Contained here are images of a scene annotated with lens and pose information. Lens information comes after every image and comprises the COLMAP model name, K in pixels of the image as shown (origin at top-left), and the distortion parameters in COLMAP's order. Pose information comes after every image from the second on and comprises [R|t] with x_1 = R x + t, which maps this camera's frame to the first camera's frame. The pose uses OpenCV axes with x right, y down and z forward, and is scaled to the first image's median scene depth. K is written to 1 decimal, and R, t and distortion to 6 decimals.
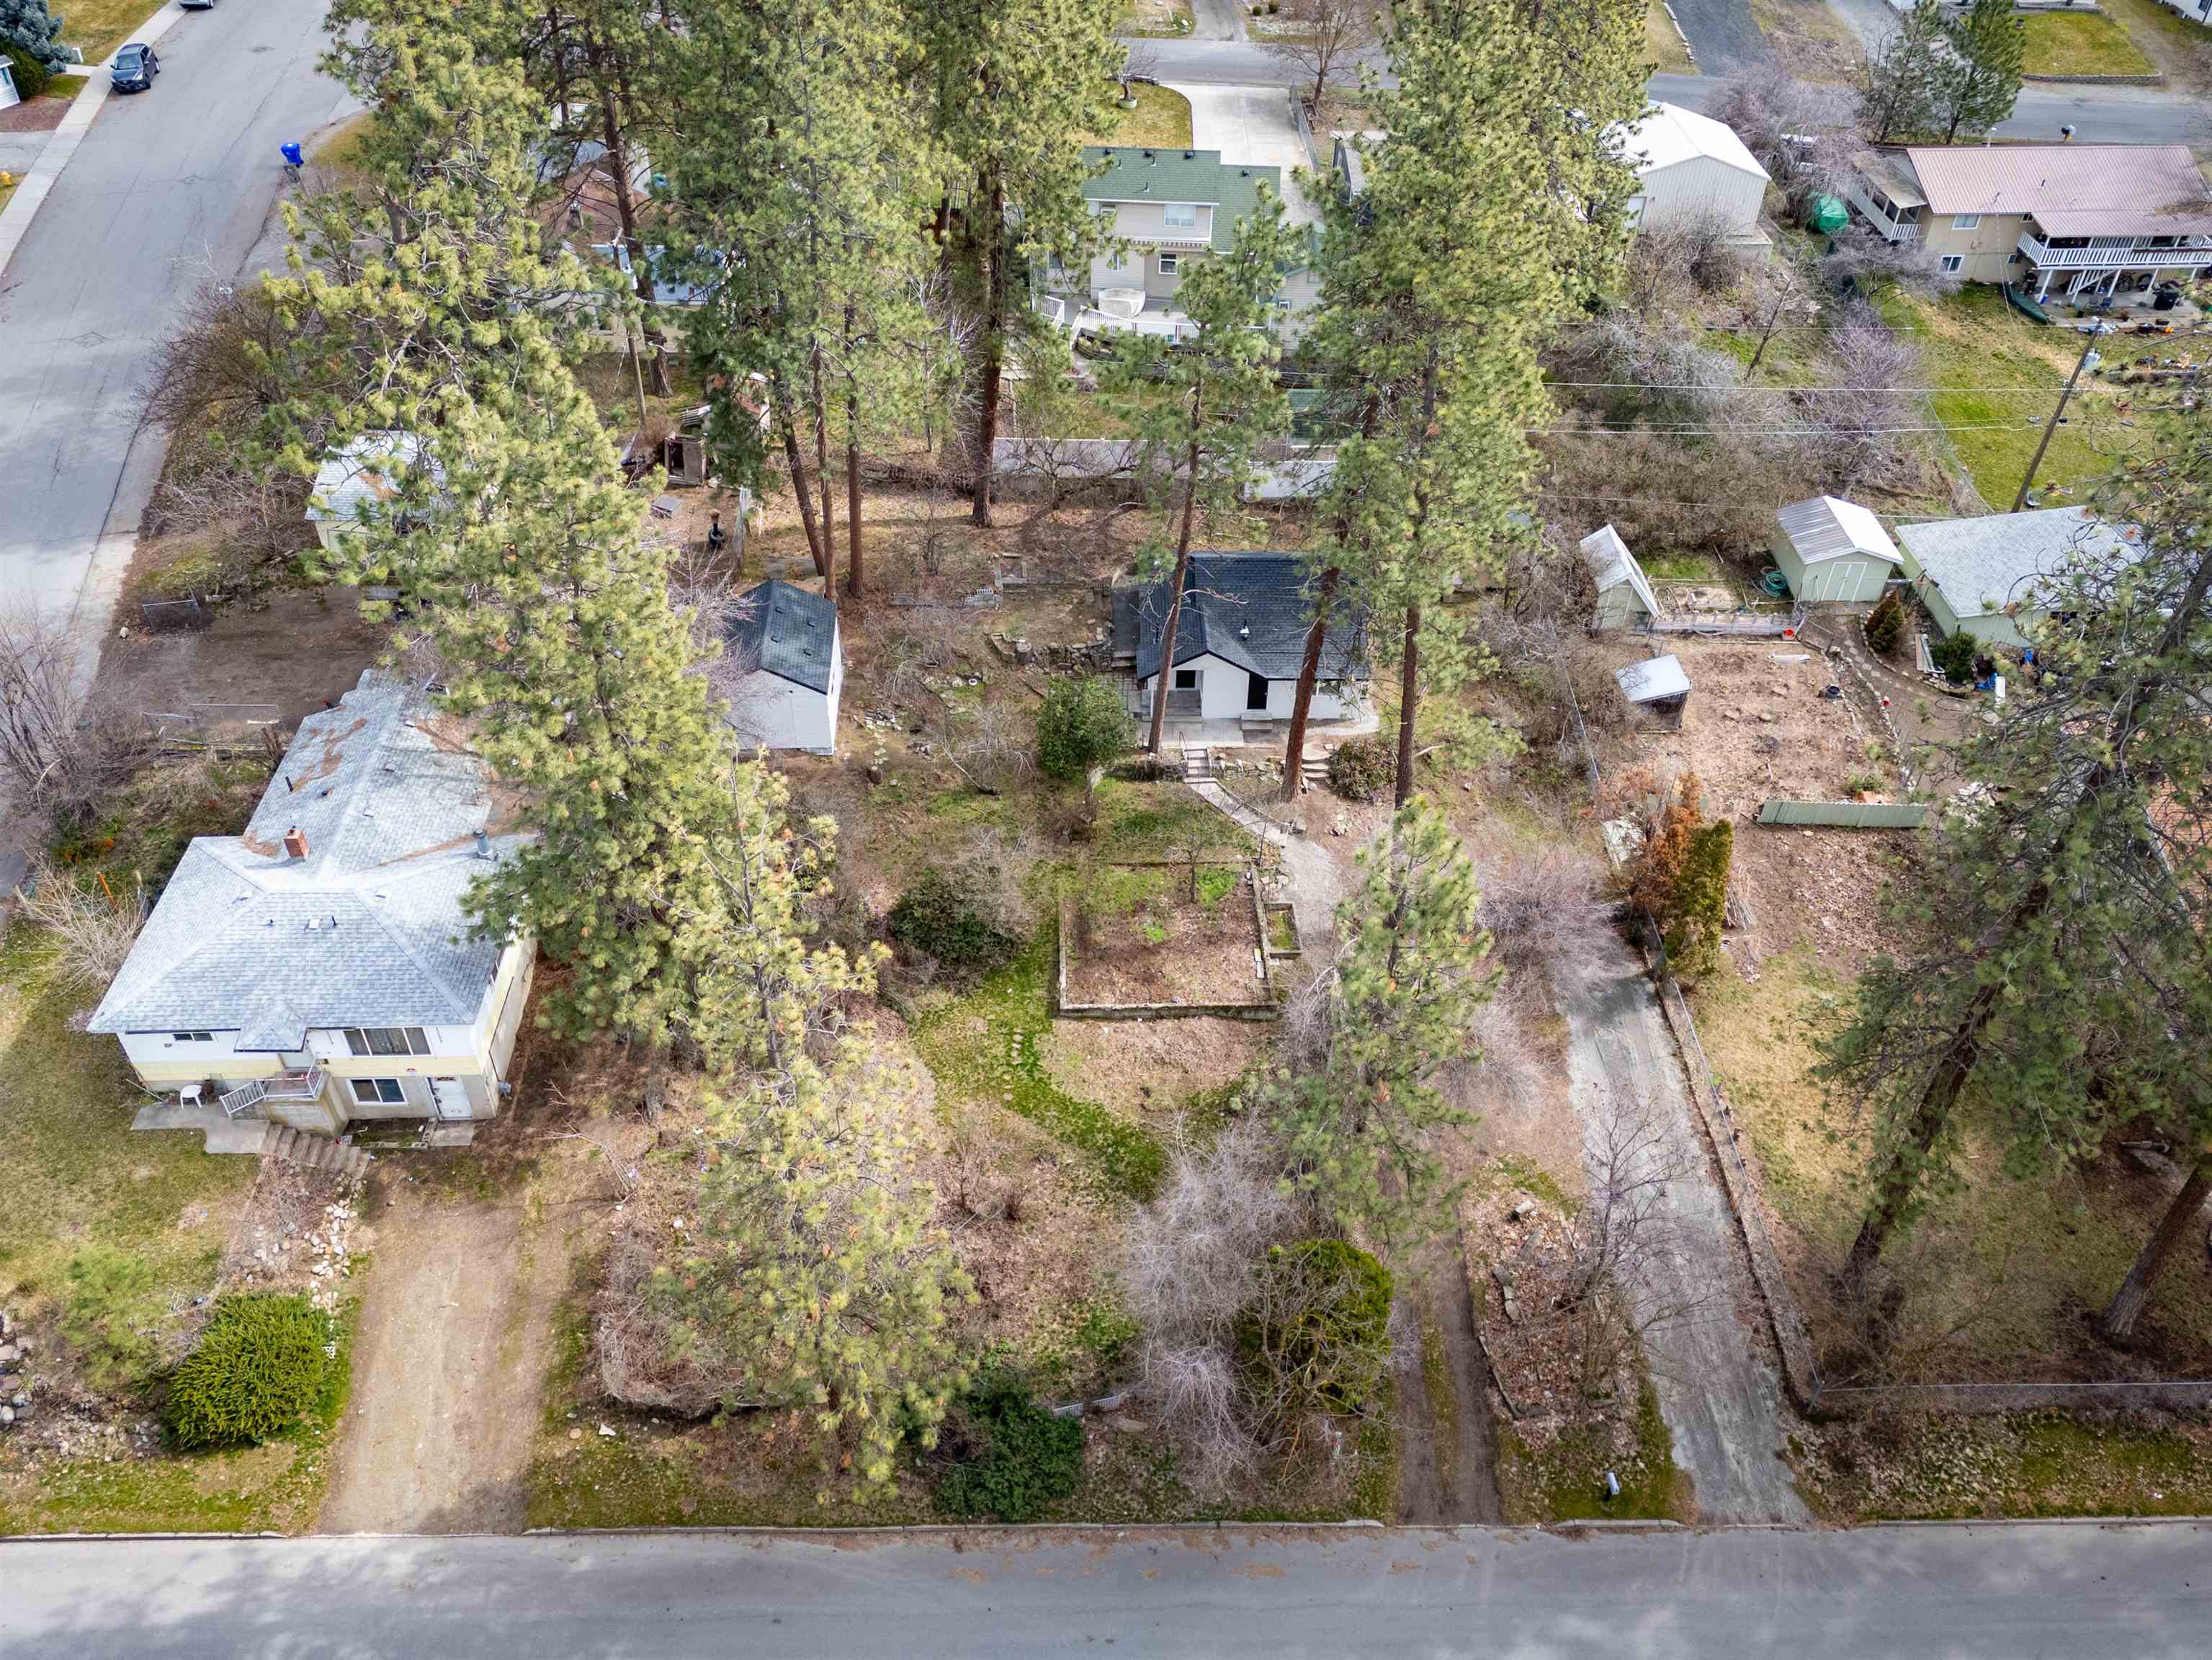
lens RADIAL K [[1616.2, 0, 1116.8], [0, 1616.2, 876.9], [0, 0, 1]] dist [0.028368, -0.006740]
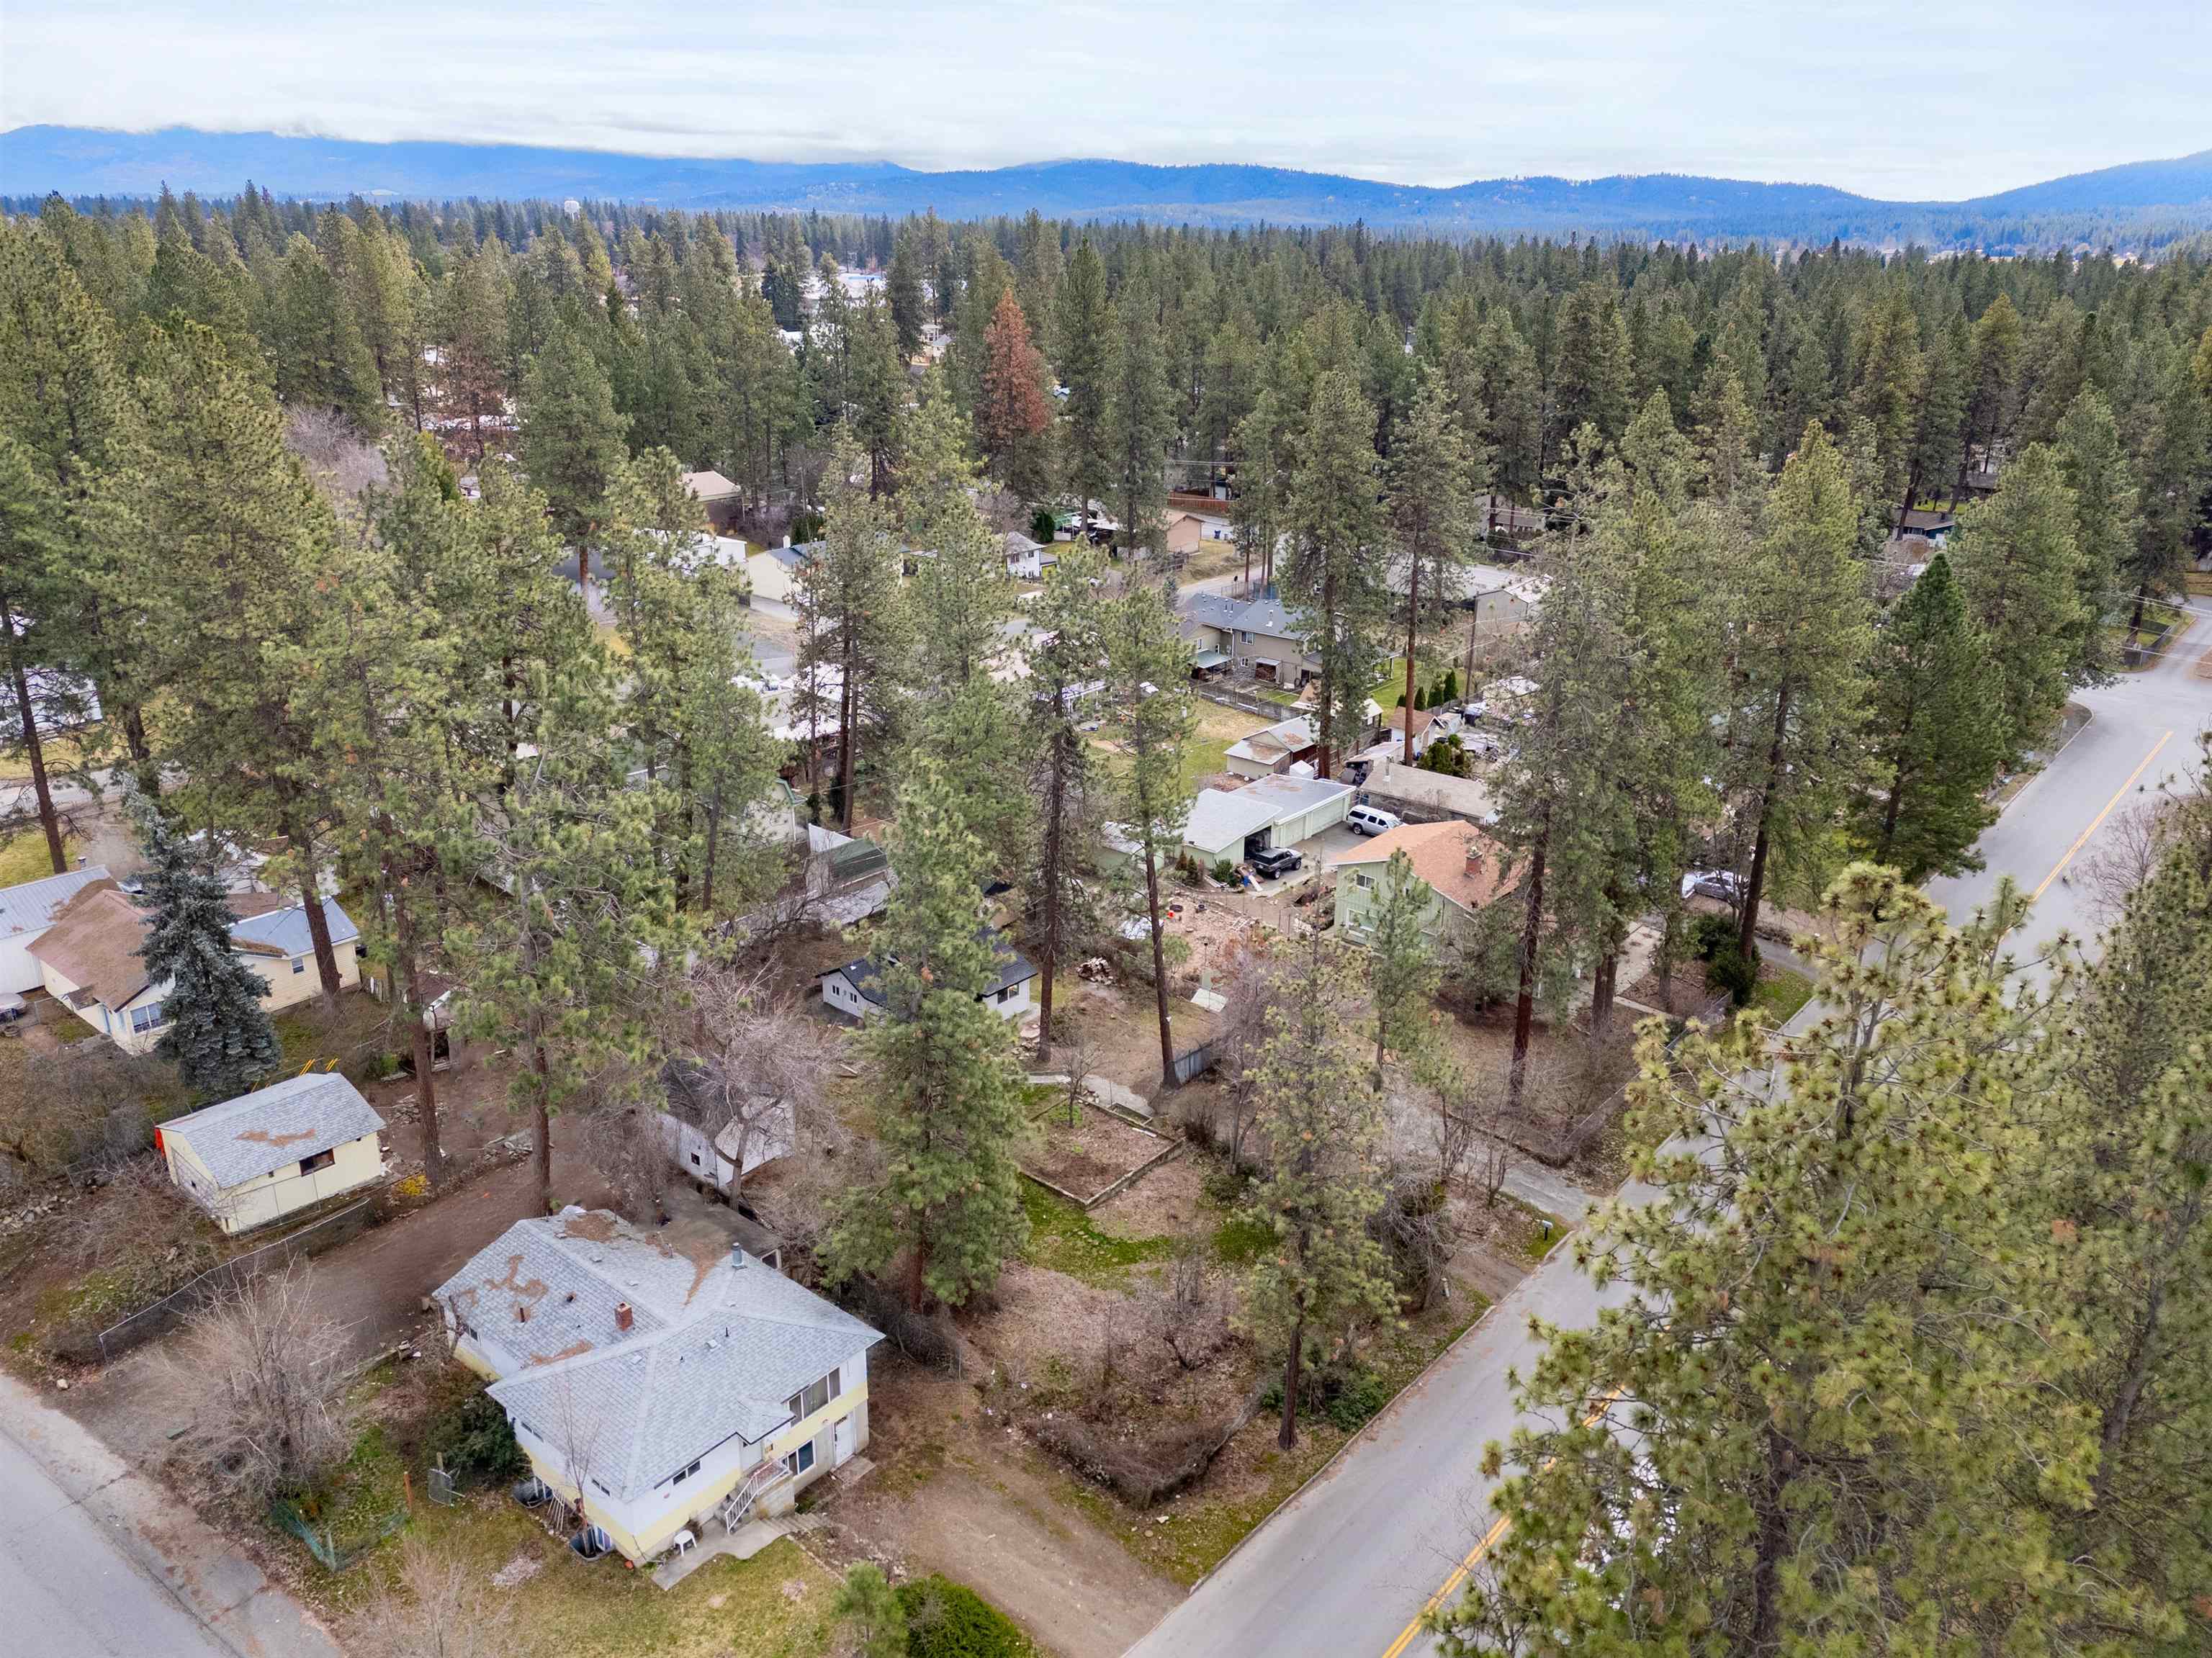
lens RADIAL K [[1615.9, 0, 1092.8], [0, 1615.9, 835.9], [0, 0, 1]] dist [0.028368, -0.006740]
pose [[0.667056, -0.264674, 0.696408, -0.913014], [0.509788, 0.843816, -0.167605, 0.050358], [-0.543279, 0.466822, 0.697800, -0.125843]]
